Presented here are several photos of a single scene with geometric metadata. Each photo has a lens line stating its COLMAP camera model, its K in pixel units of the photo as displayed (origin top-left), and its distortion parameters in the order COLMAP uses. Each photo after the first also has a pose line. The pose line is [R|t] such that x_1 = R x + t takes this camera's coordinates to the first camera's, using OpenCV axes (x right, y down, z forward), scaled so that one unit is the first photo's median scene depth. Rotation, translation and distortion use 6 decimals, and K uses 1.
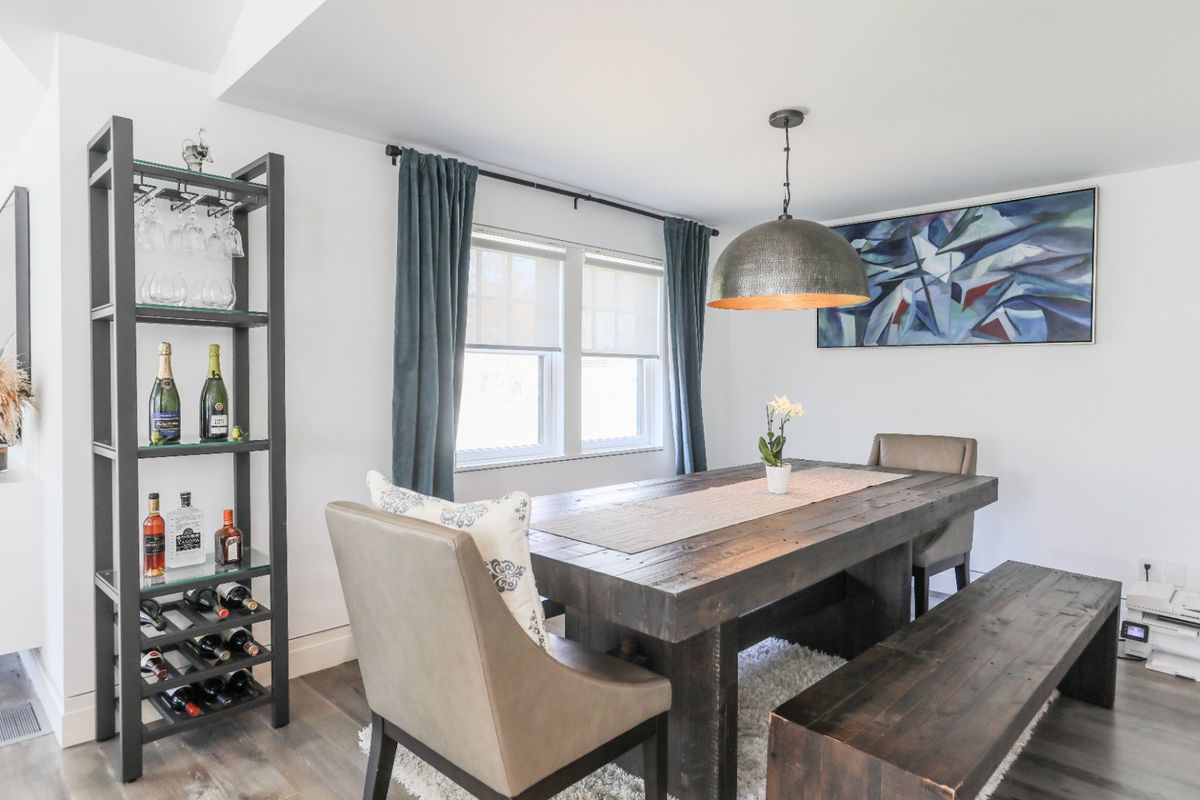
lens RADIAL K [[705.7, 0, 600.0], [0, 705.7, 400.0], [0, 0, 1]] dist [-0.015754, 0.000474]
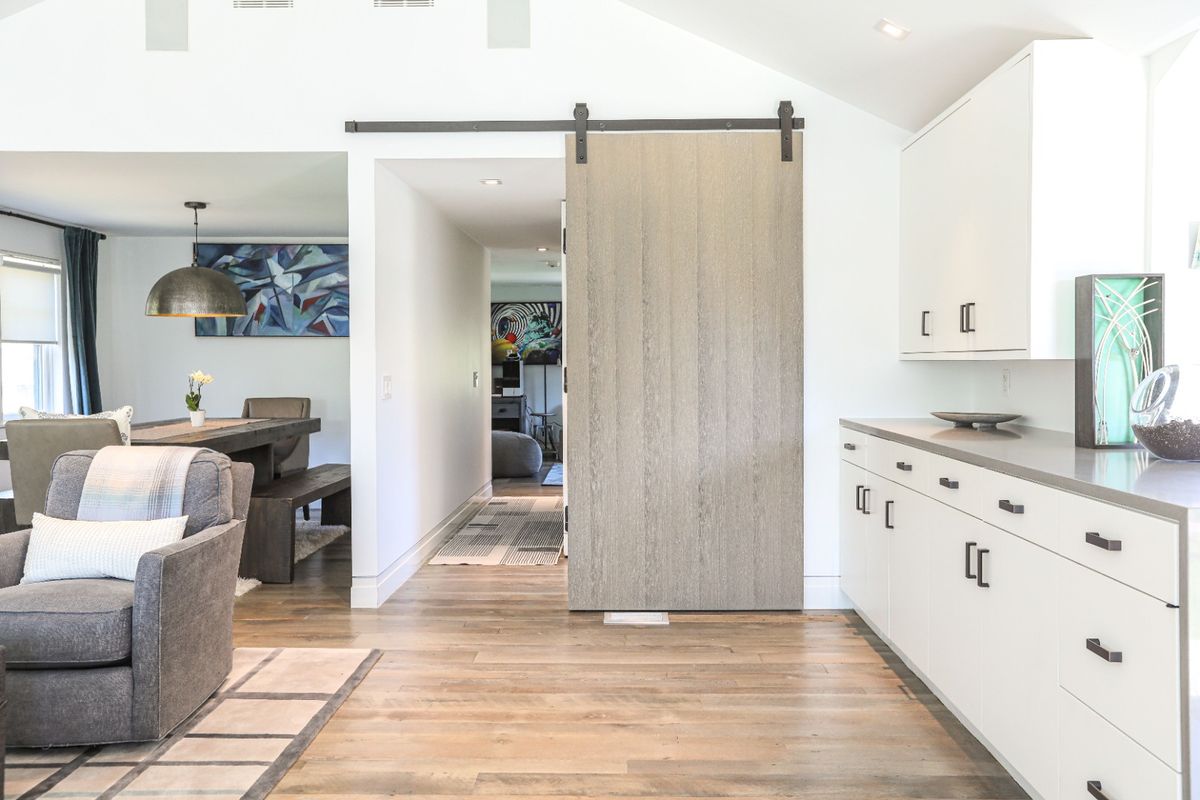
lens RADIAL K [[1011.0, 0, 602.6], [0, 1011.0, 367.6], [0, 0, 1]] dist [0.010948, 0.010578]
pose [[0.735252, -0.011548, 0.677696, -0.462280], [0.027241, 0.999550, -0.012522, 0.029891], [-0.677247, 0.027668, 0.735236, -0.992732]]
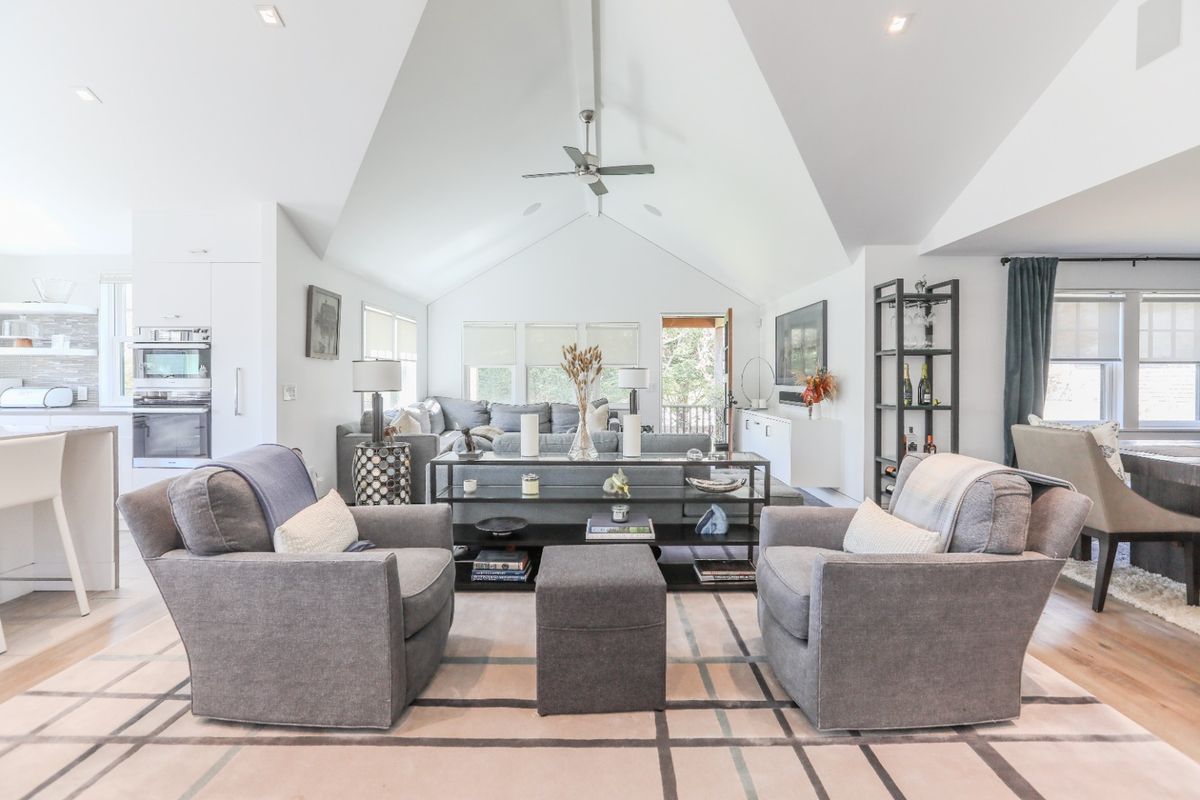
lens RADIAL K [[554.4, 0, 600.0], [0, 554.4, 378.5], [0, 0, 1]] dist [-0.011913, 0.000313]
pose [[0.700484, -0.002413, -0.713664, 0.002070], [-0.022758, 0.999410, -0.025717, 0.025179], [0.713306, 0.034256, 0.700015, -0.639457]]
